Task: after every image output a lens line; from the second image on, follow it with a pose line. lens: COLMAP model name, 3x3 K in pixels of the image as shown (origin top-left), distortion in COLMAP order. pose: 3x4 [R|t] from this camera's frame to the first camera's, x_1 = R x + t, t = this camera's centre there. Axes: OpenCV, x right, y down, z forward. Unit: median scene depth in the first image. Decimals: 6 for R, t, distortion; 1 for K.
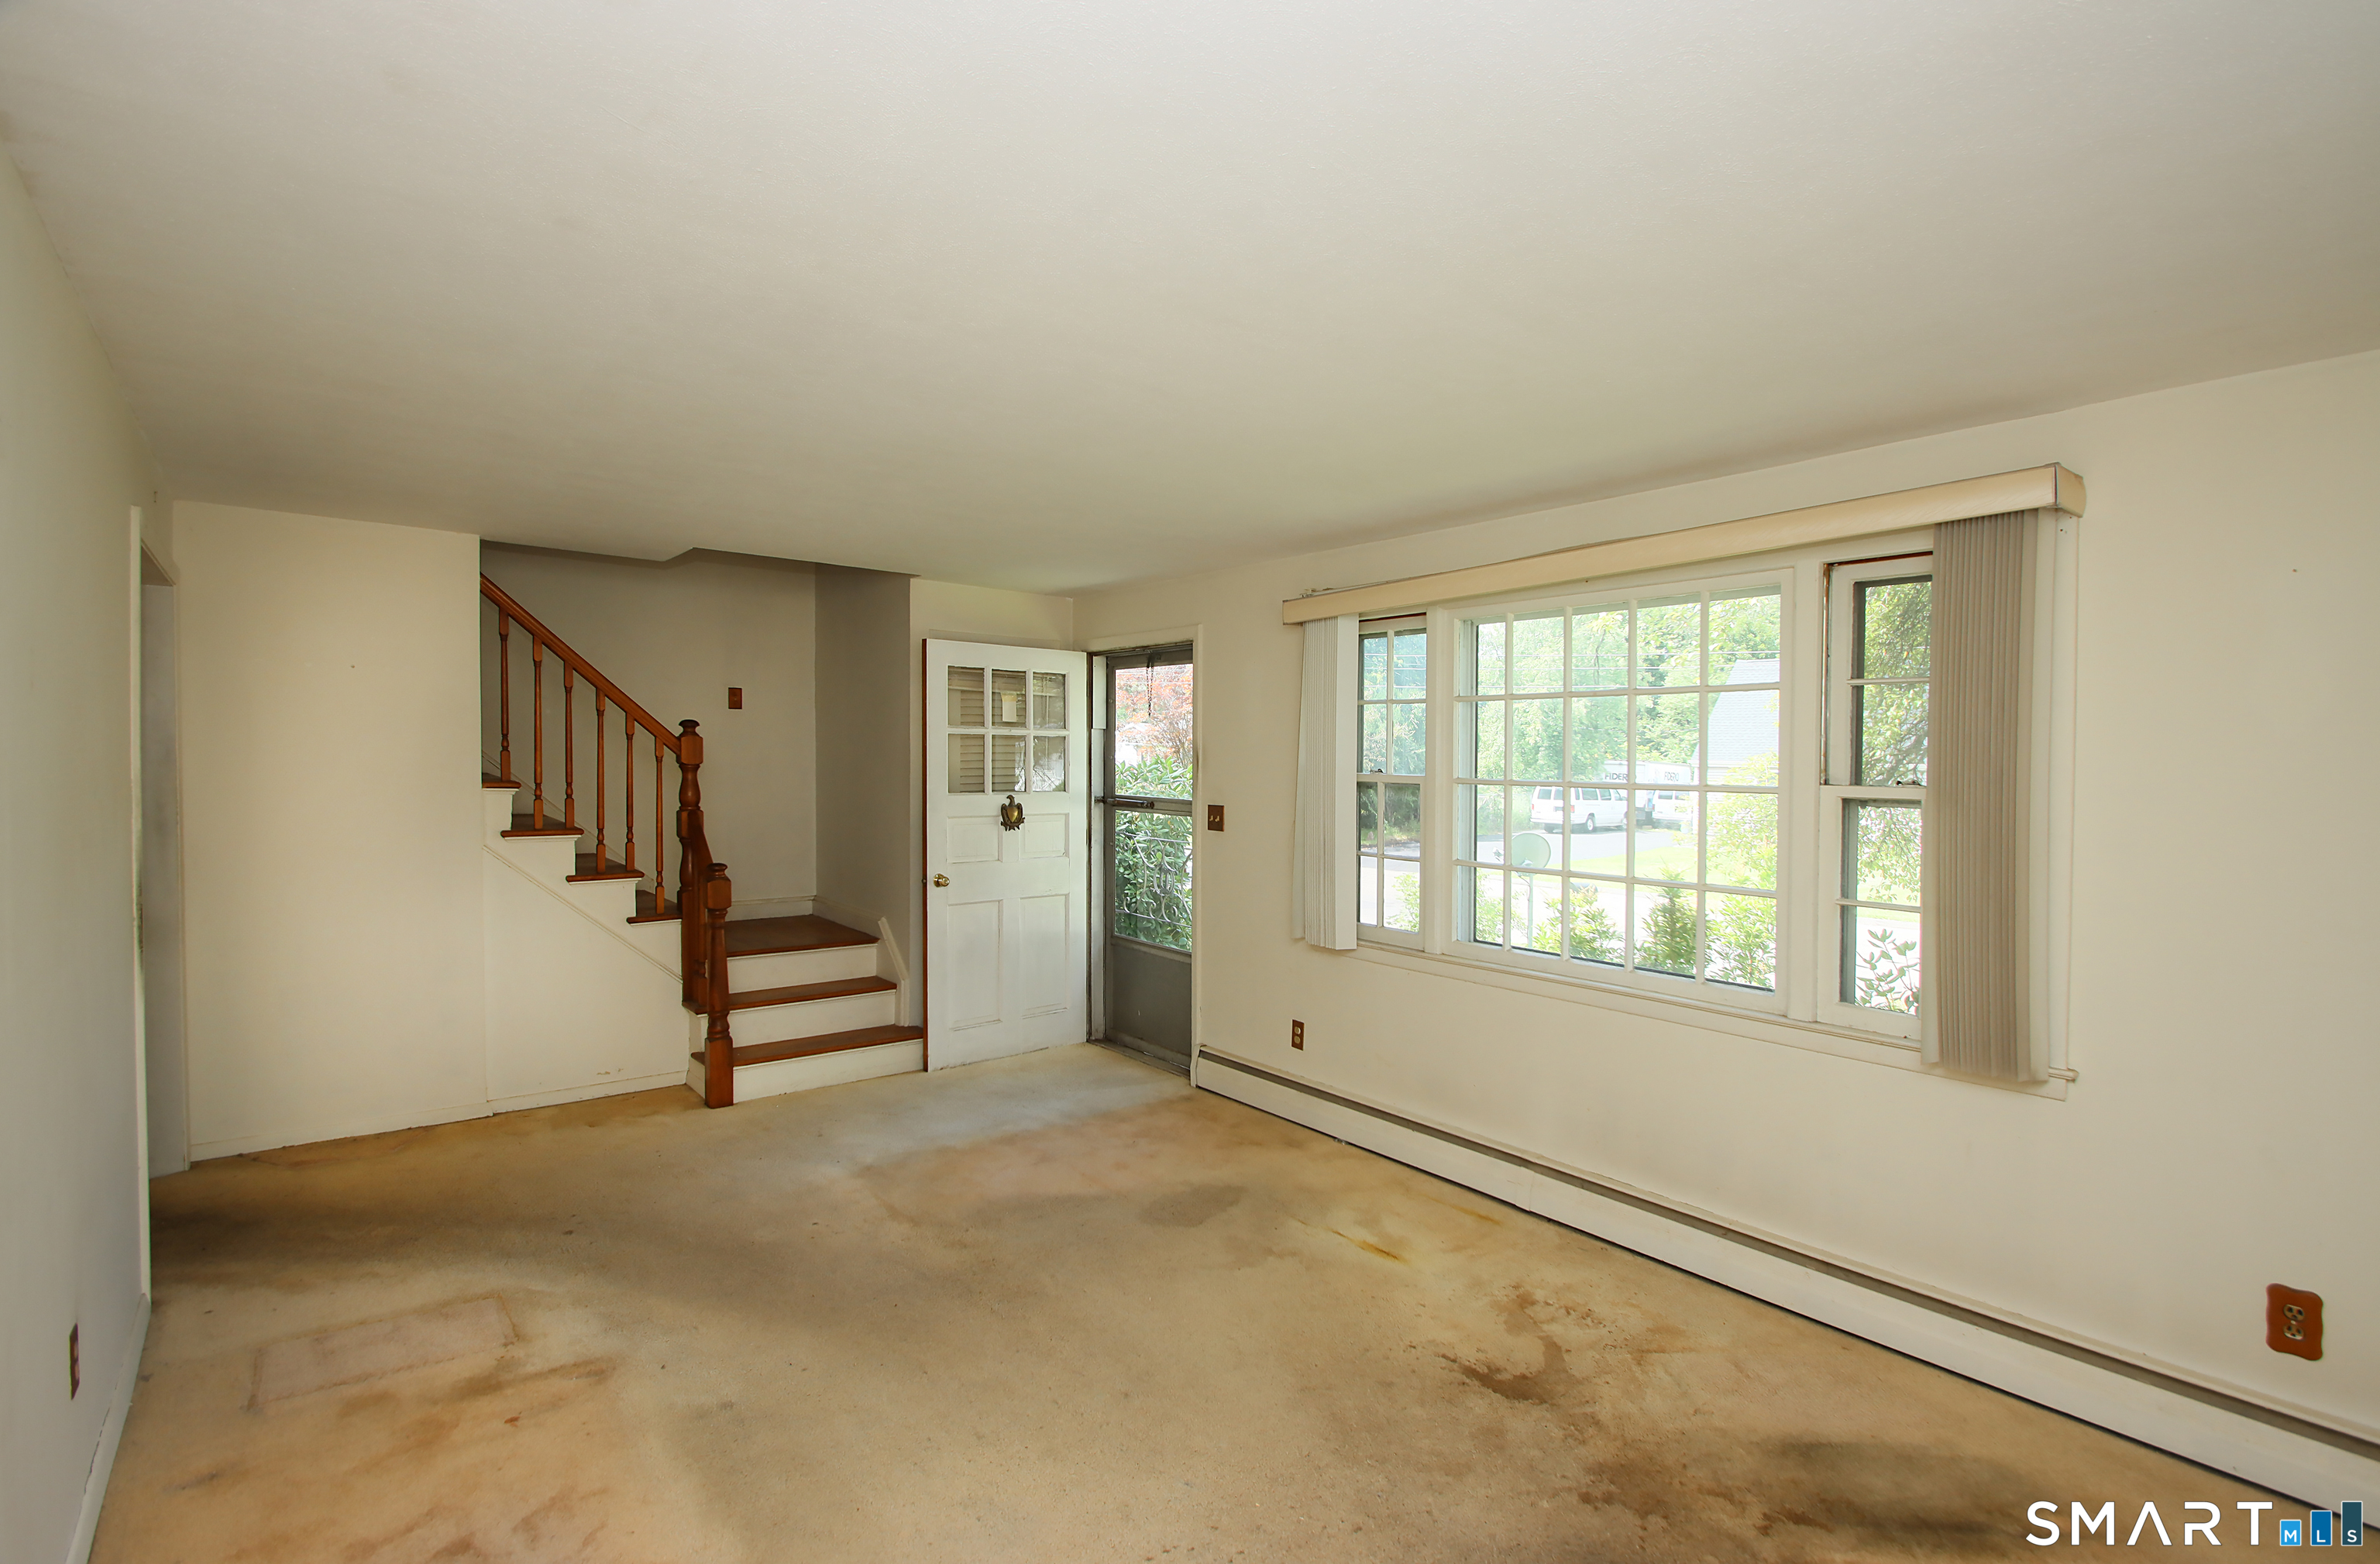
lens RADIAL K [[1106.3, 0, 1197.4], [0, 1106.3, 794.3], [0, 0, 1]] dist [0.022418, -0.023639]
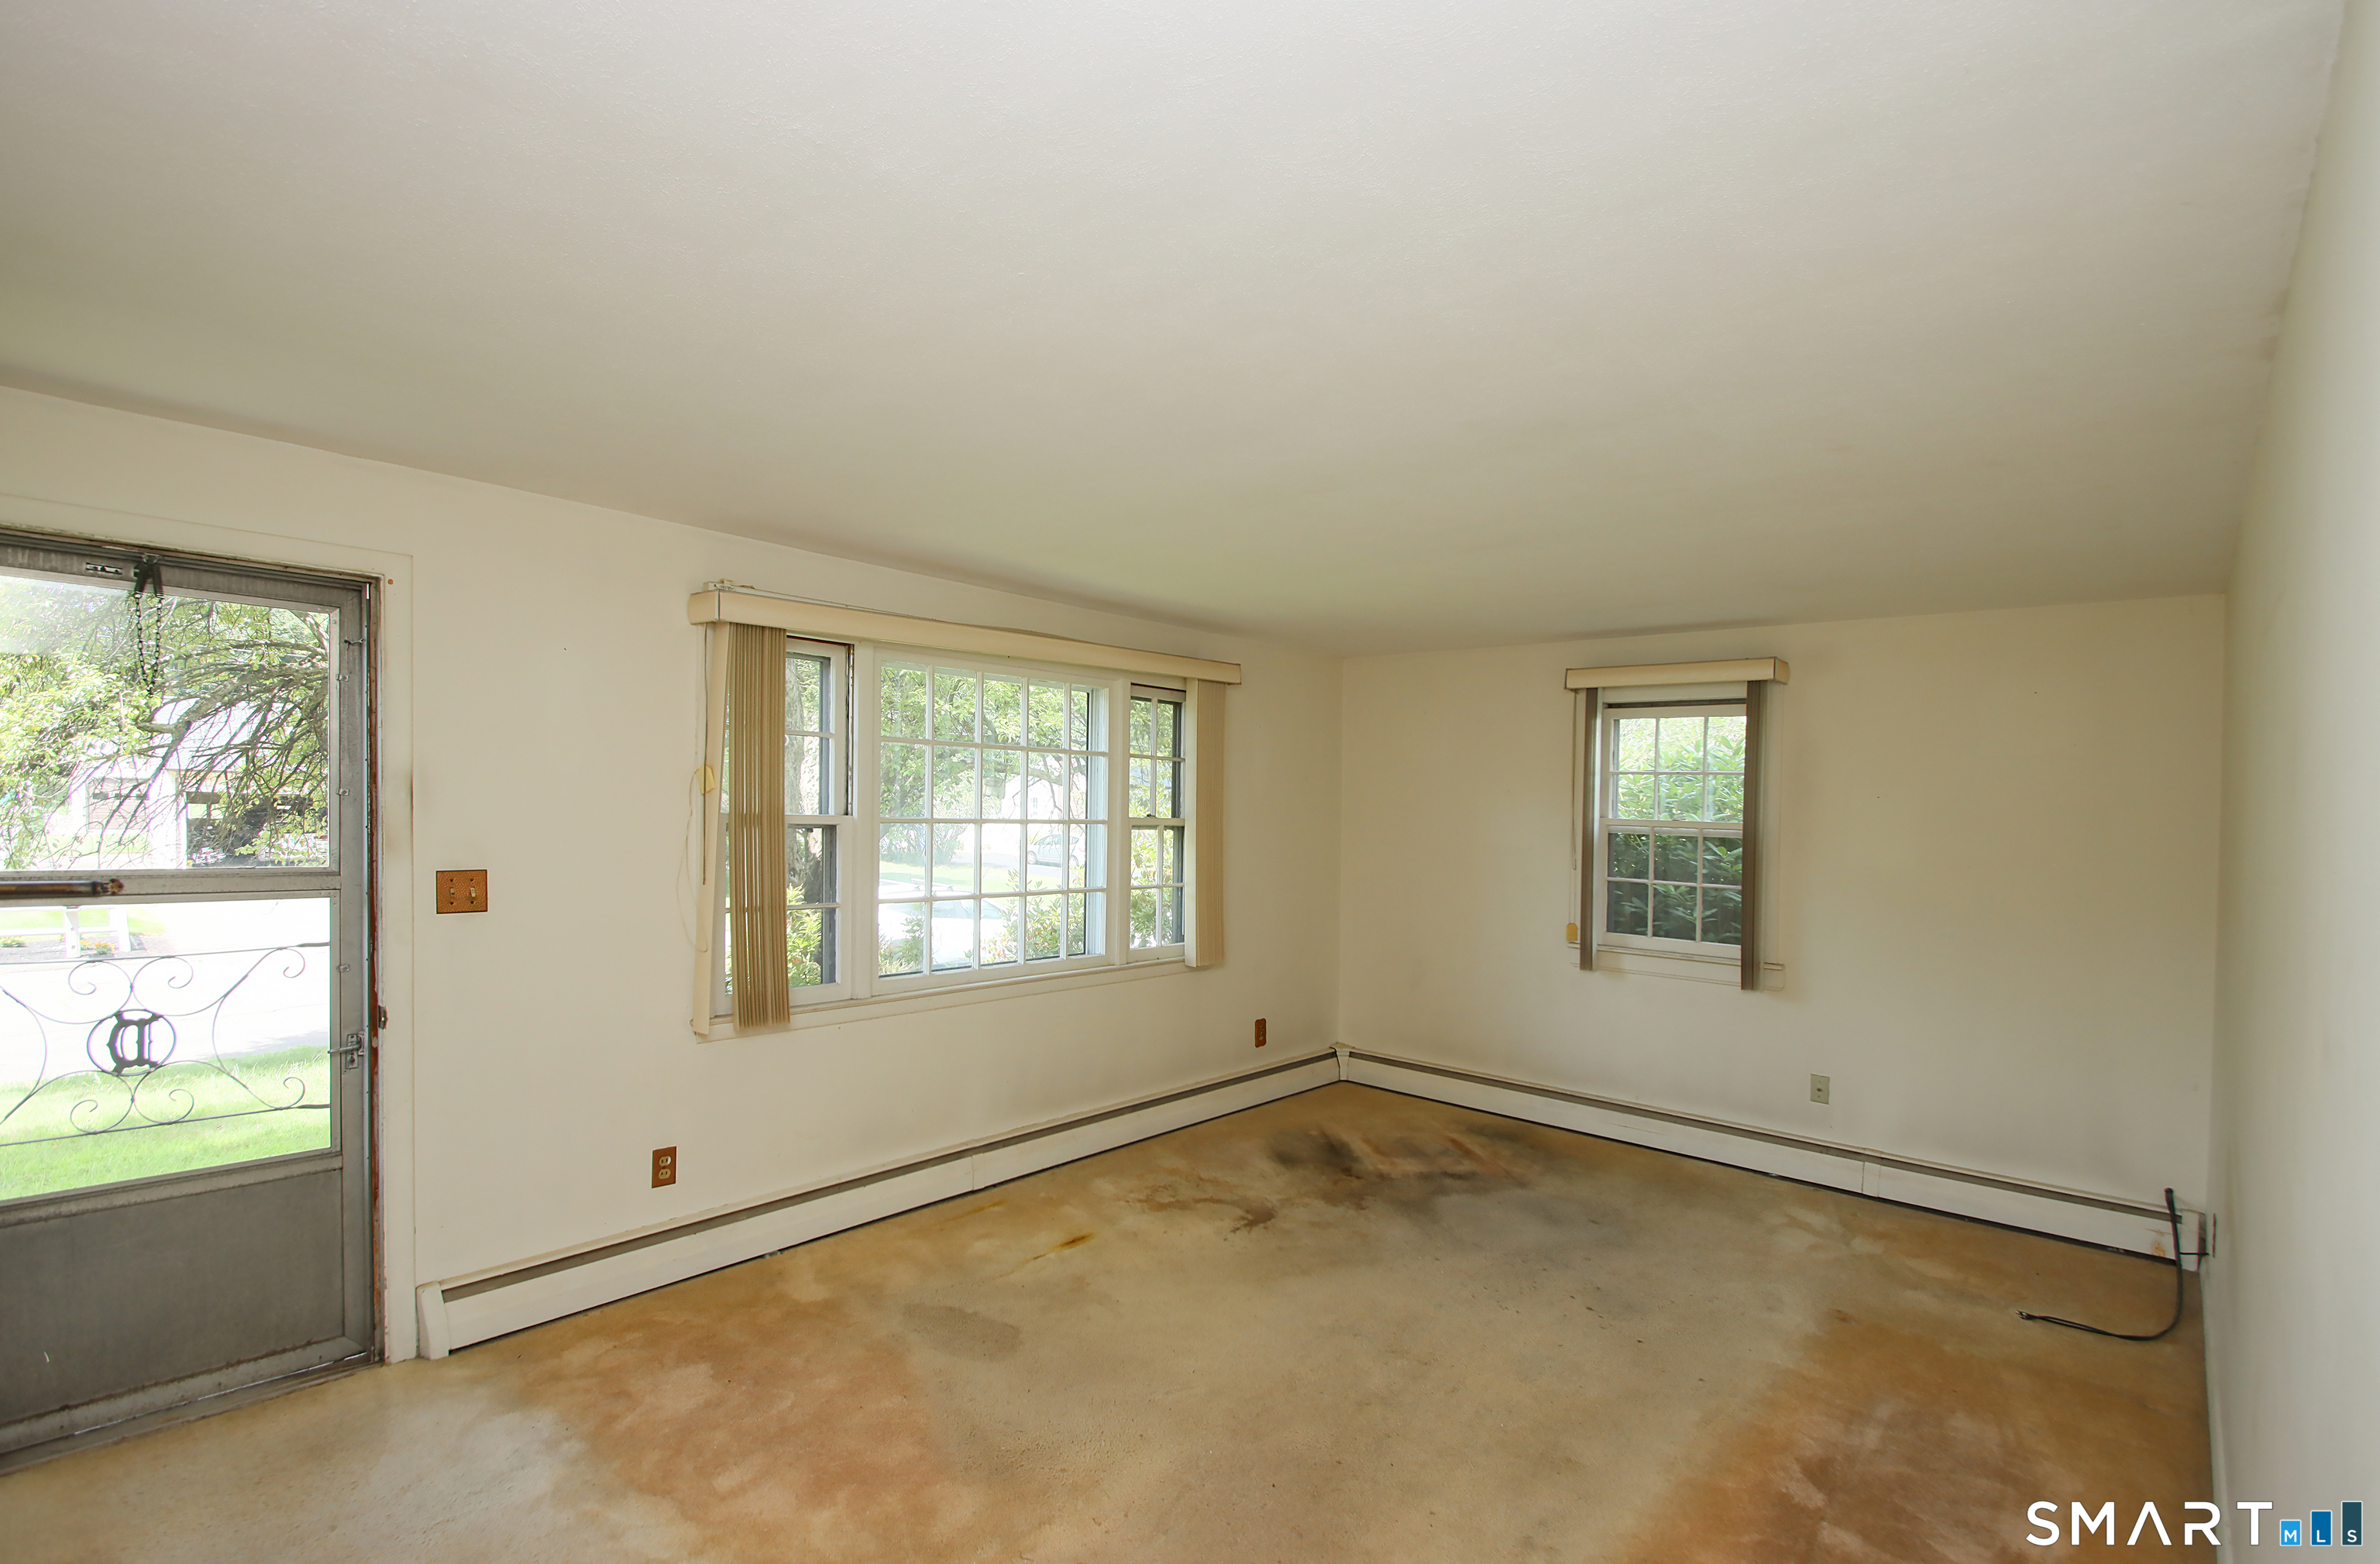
lens RADIAL K [[1106.3, 0, 1197.4], [0, 1106.3, 794.3], [0, 0, 1]] dist [0.022418, -0.023639]
pose [[-0.188691, -0.021720, 0.981796, -1.178100], [-0.020720, 0.999621, 0.018133, -0.091171], [-0.981818, -0.016921, -0.189070, 1.324429]]
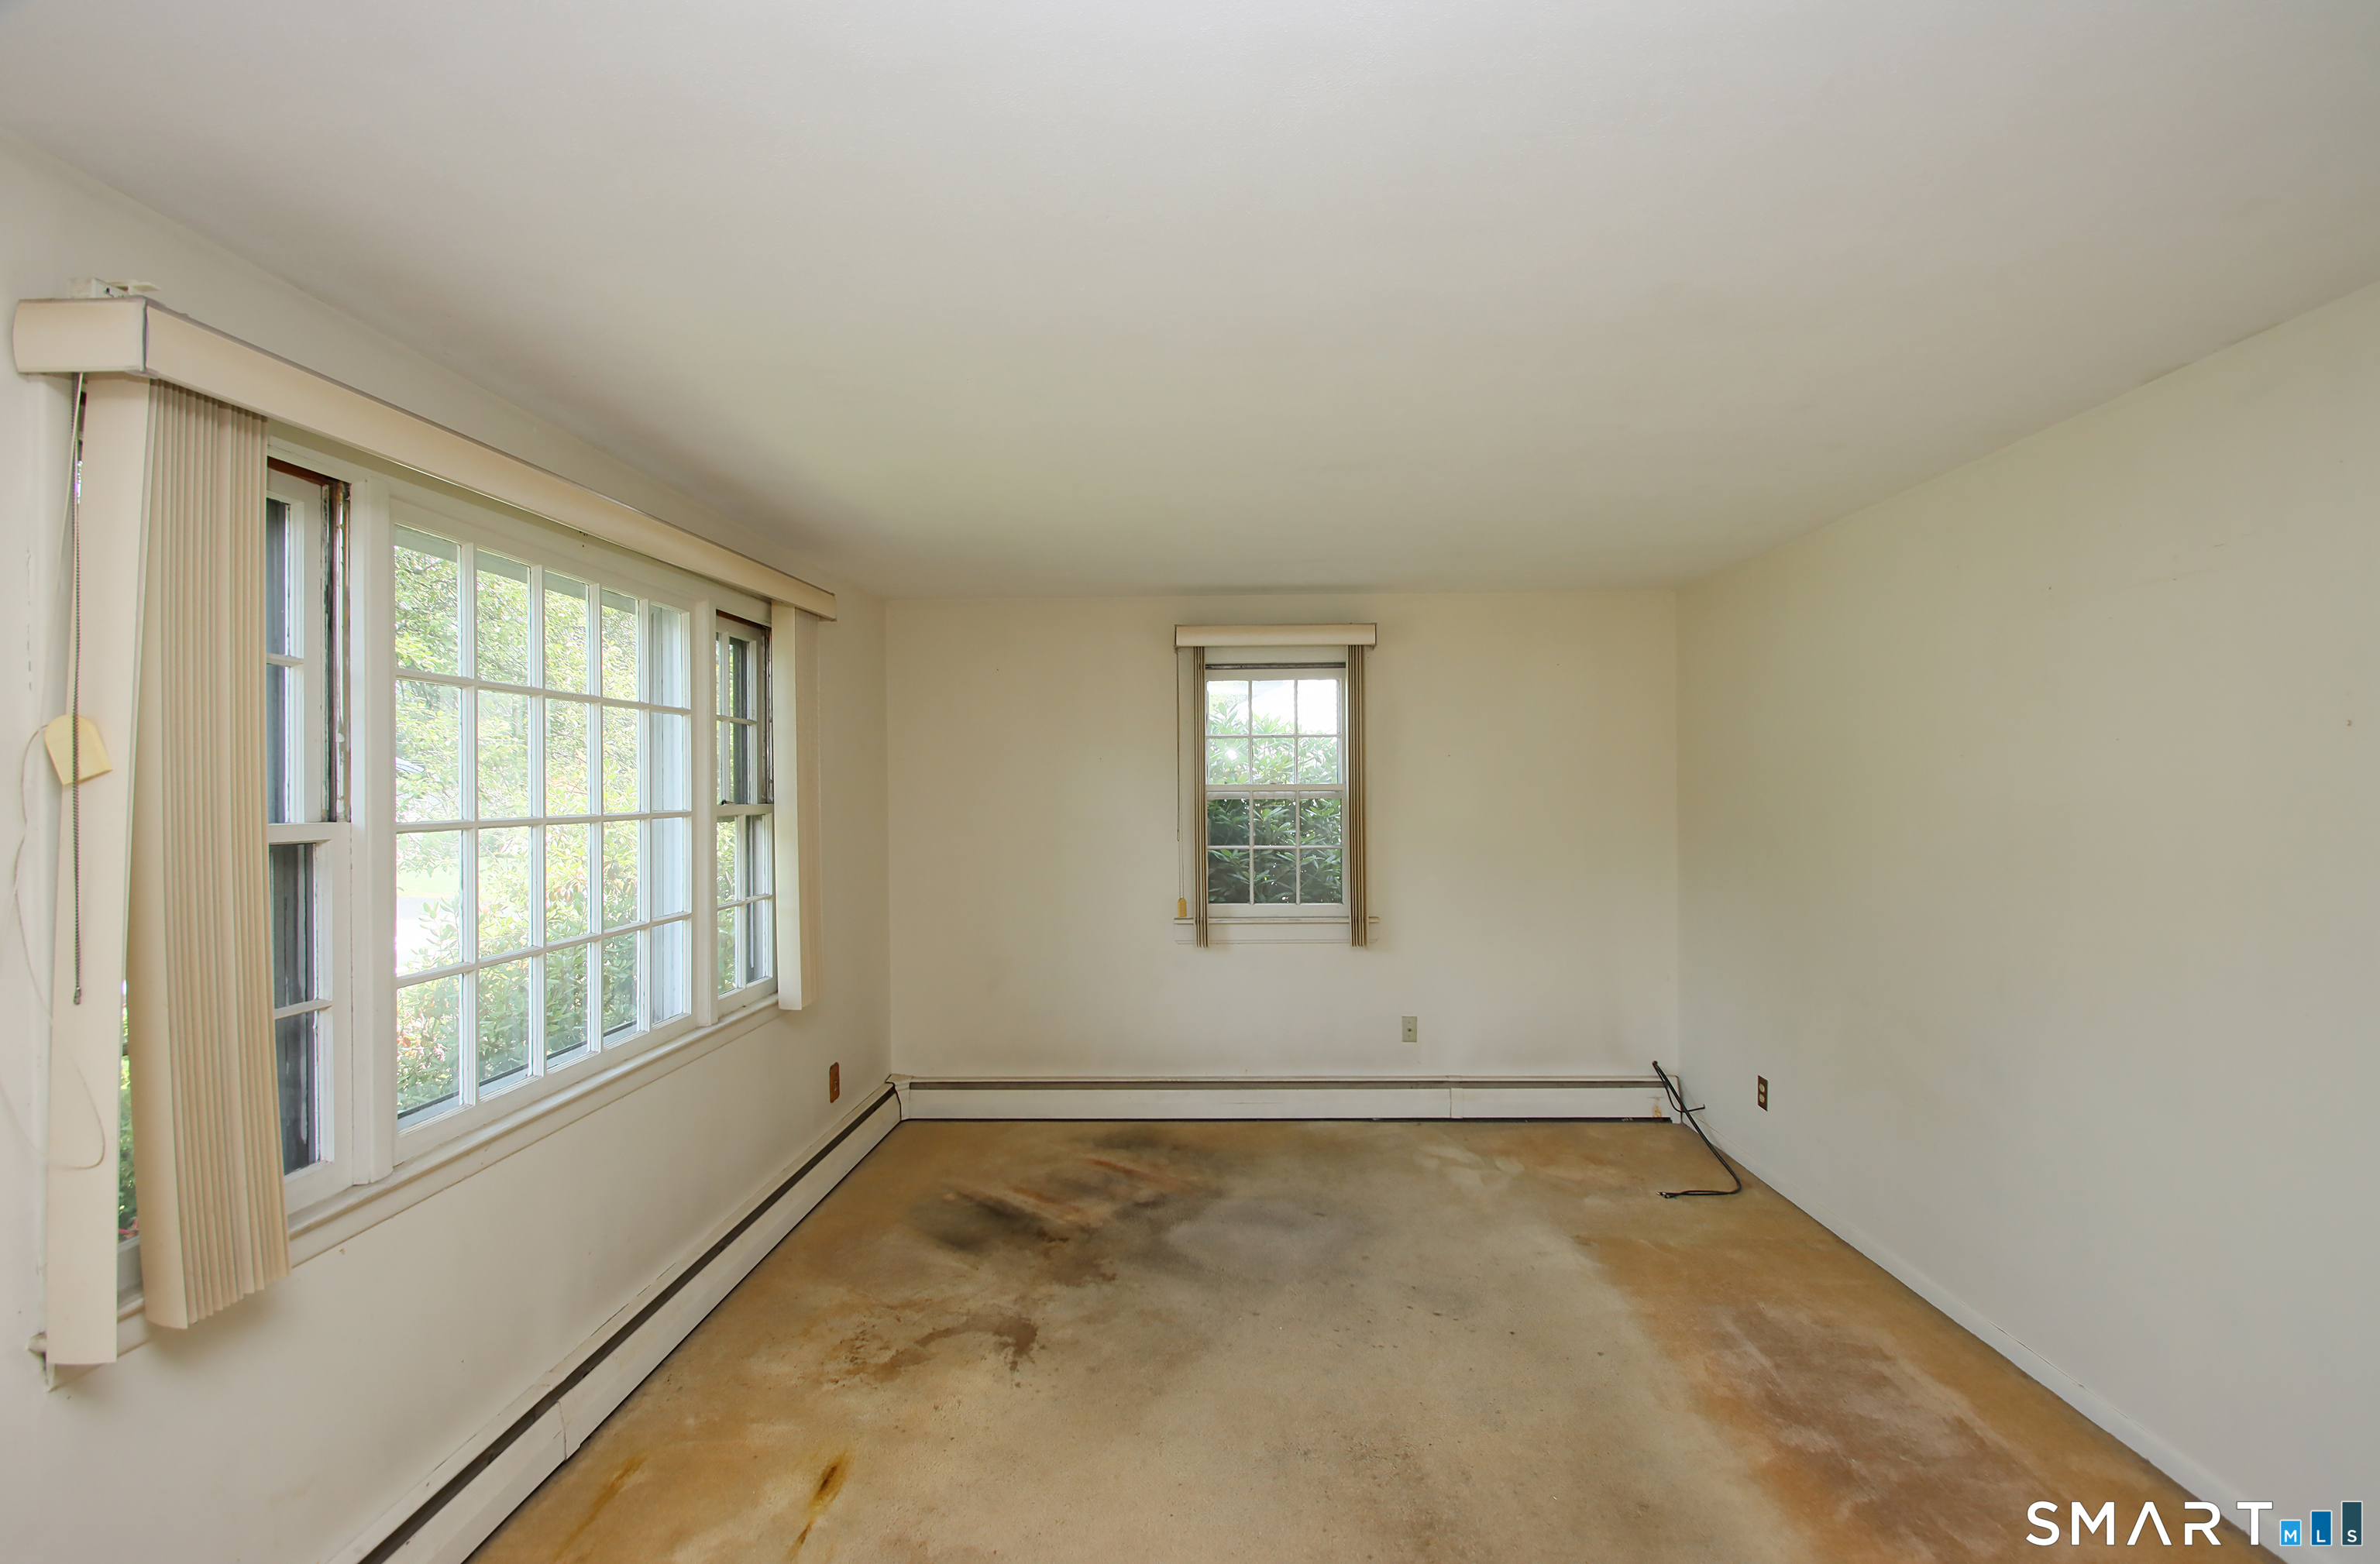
lens RADIAL K [[1104.5, 0, 1183.7], [0, 1104.5, 764.8], [0, 0, 1]] dist [0.002048, 0.000441]
pose [[-0.768444, -0.005073, 0.639897, -0.565264], [-0.002510, 0.999985, 0.004914, -0.070607], [-0.639912, 0.002170, -0.768445, 1.690679]]
